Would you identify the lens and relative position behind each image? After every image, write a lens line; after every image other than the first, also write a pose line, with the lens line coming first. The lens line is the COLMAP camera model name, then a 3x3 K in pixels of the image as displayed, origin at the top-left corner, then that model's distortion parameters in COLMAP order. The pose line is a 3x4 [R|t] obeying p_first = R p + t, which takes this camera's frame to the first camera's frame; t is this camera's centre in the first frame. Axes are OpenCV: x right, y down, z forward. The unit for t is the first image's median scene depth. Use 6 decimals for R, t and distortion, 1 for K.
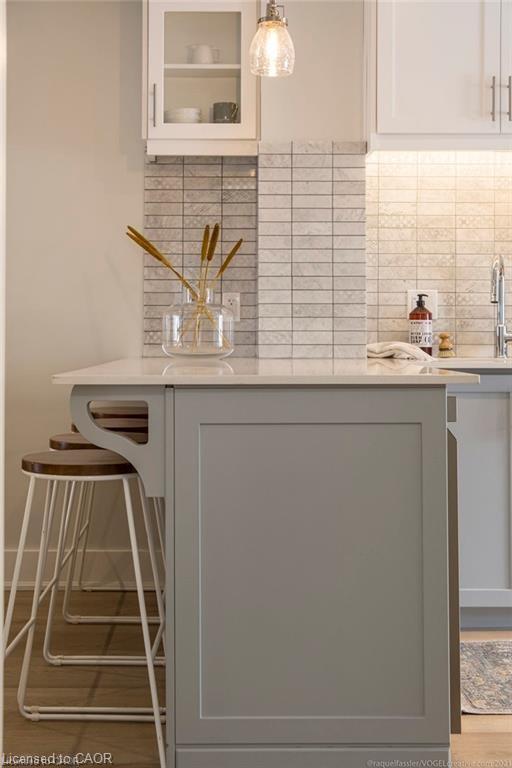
lens RADIAL K [[1395.2, 0, 253.9], [0, 1395.2, 377.8], [0, 0, 1]] dist [-0.005820, 0.000000]
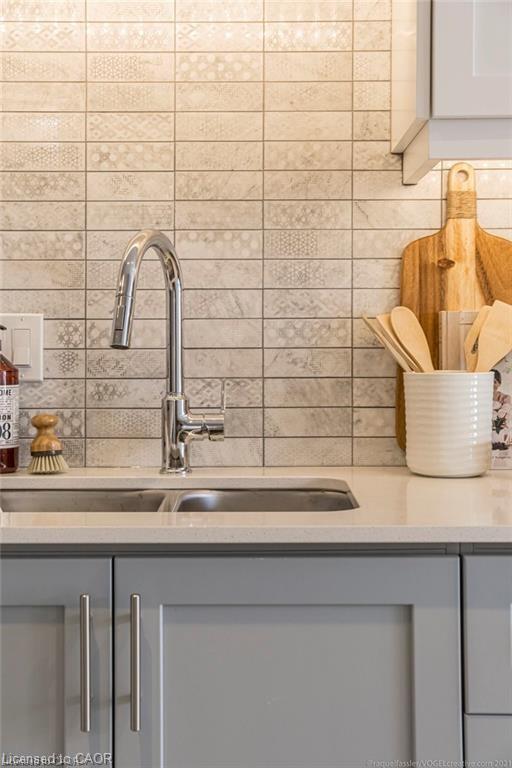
lens RADIAL K [[1151.4, 0, 259.6], [0, 1151.4, 383.3], [0, 0, 1]] dist [0.002153, 0.000000]
pose [[0.998090, 0.003914, -0.061645, 0.224181], [-0.003237, 0.999933, 0.011081, -0.045755], [0.061684, -0.010860, 0.998037, 0.652092]]
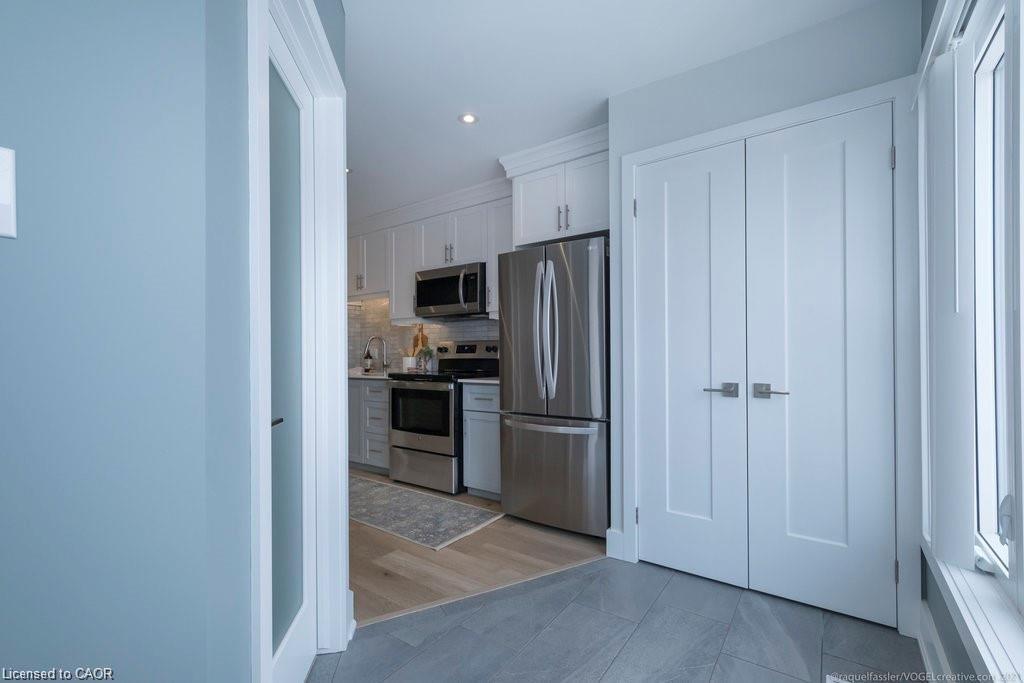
lens RADIAL K [[460.2, 0, 508.5], [0, 460.2, 351.5], [0, 0, 1]] dist [-0.003801, 0.000862]
pose [[0.777528, -0.006021, -0.628819, 0.943415], [-0.004349, 0.999879, -0.014951, -0.044284], [0.628833, 0.014360, 0.777408, 0.443035]]
